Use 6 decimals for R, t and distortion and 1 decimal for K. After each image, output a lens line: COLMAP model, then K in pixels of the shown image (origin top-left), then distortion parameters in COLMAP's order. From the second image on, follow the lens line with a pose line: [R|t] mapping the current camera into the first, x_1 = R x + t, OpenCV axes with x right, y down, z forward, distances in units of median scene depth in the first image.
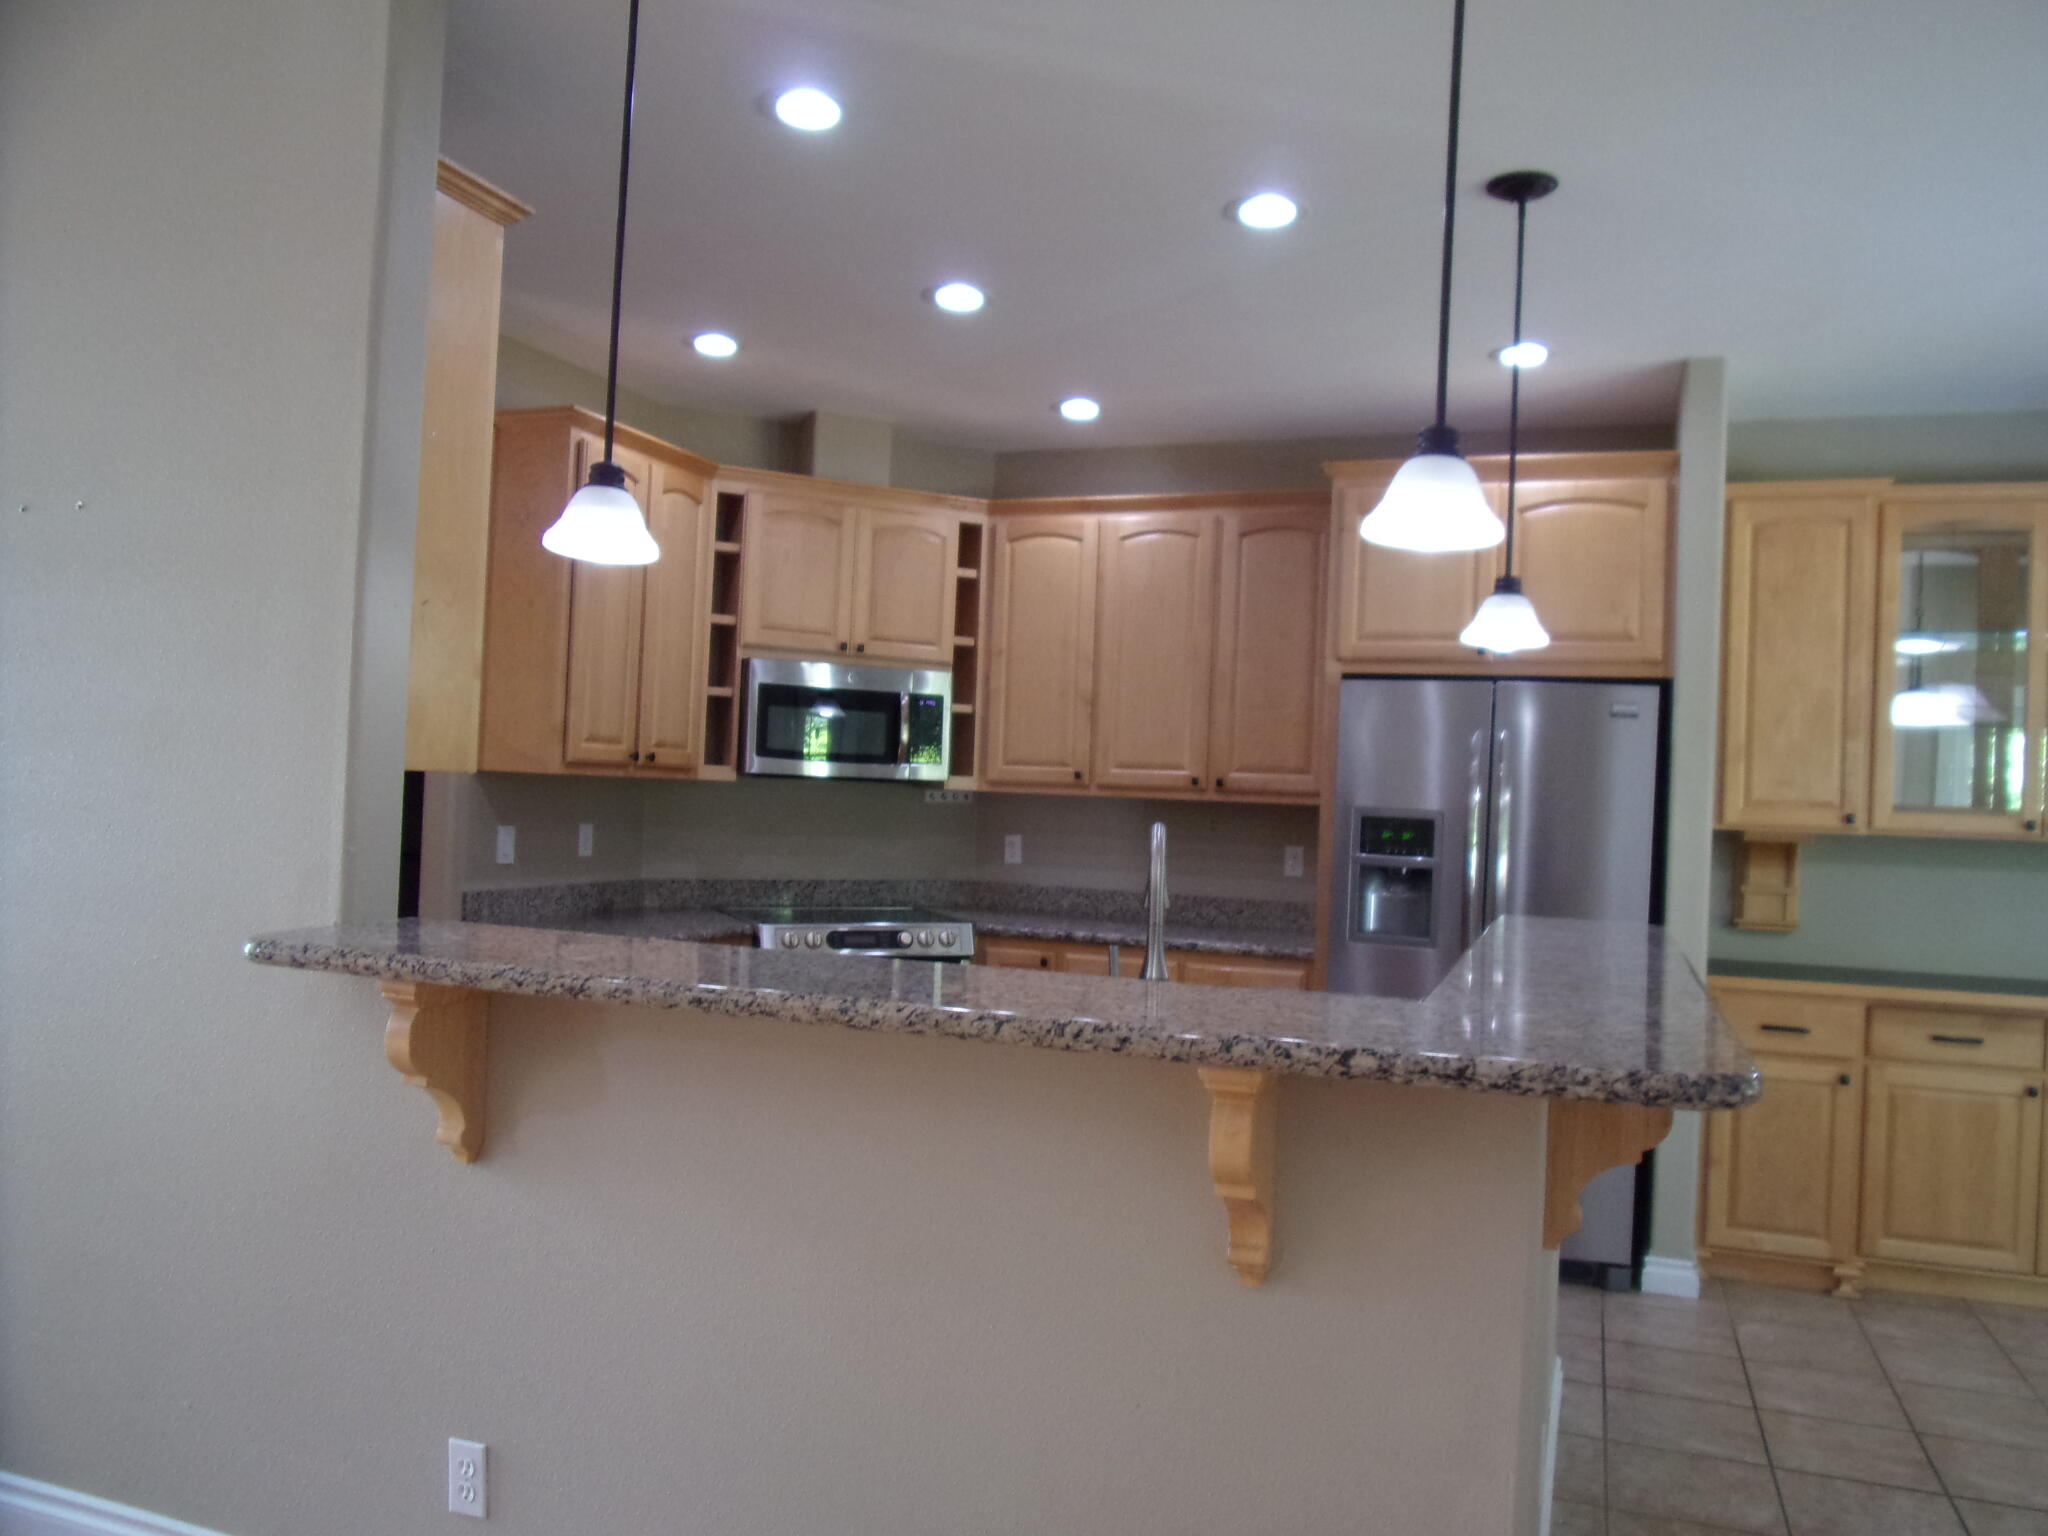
lens RADIAL K [[1439.0, 0, 1024.0], [0, 1439.0, 768.0], [0, 0, 1]] dist [-0.056608, 0.000679]
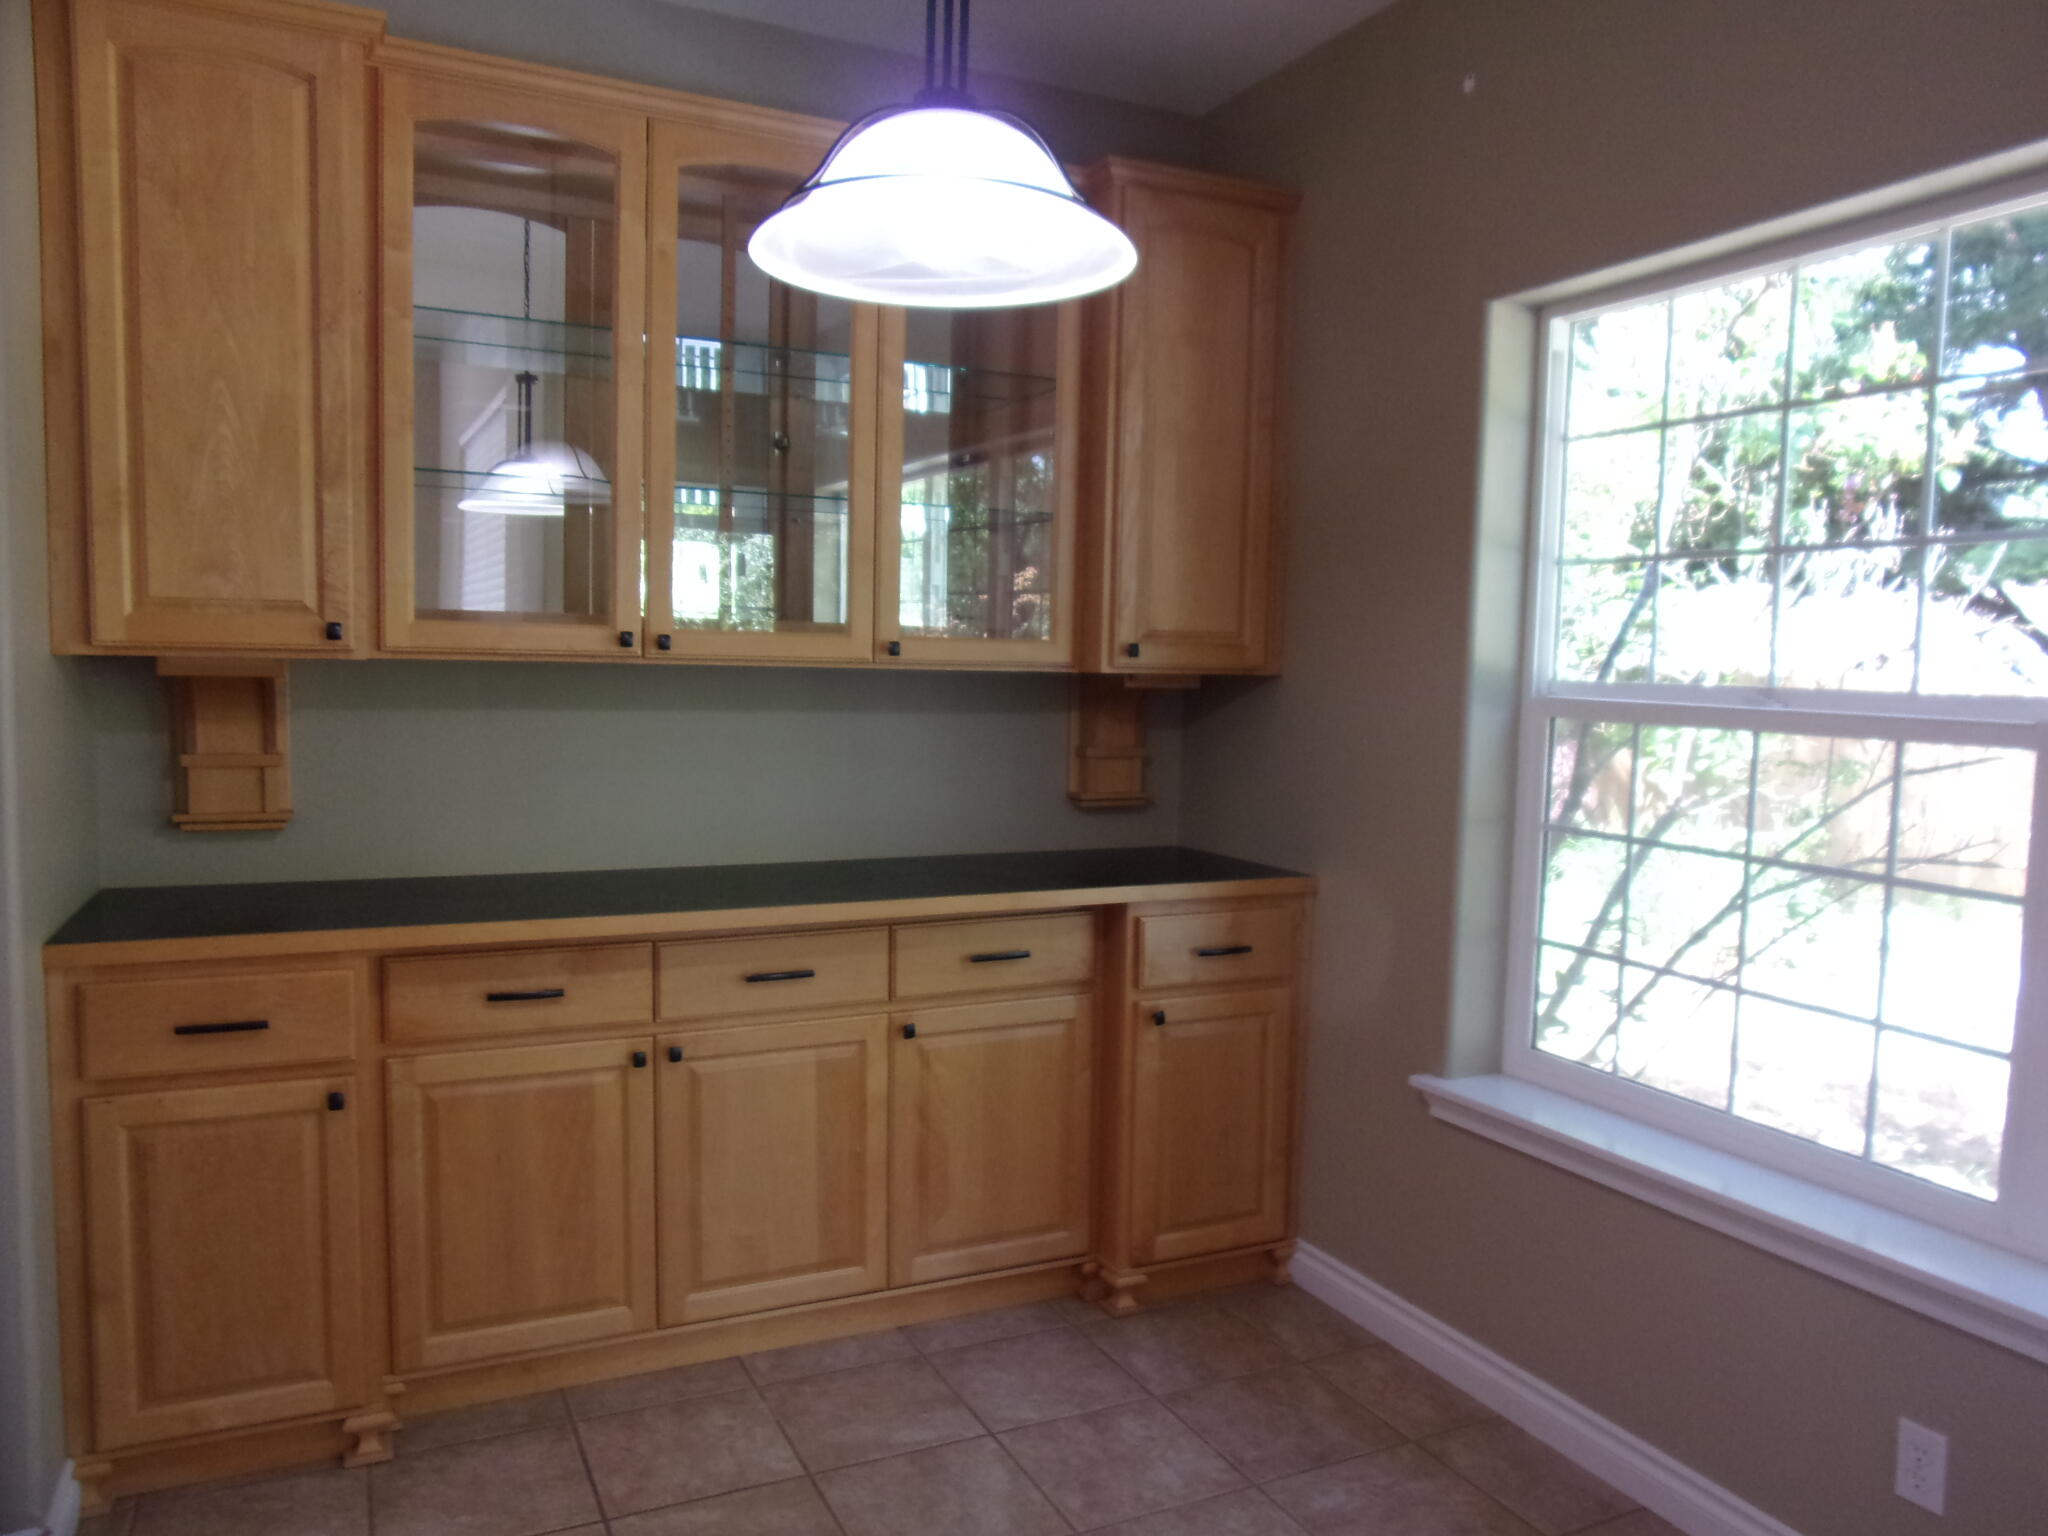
lens RADIAL K [[1450.4, 0, 1024.0], [0, 1450.4, 768.0], [0, 0, 1]] dist [0.003247, 0.004455]
pose [[0.671713, -0.083605, 0.736079, 0.347043], [-0.003207, 0.993274, 0.115744, 0.022689], [-0.740805, -0.080108, 0.666927, 0.417552]]
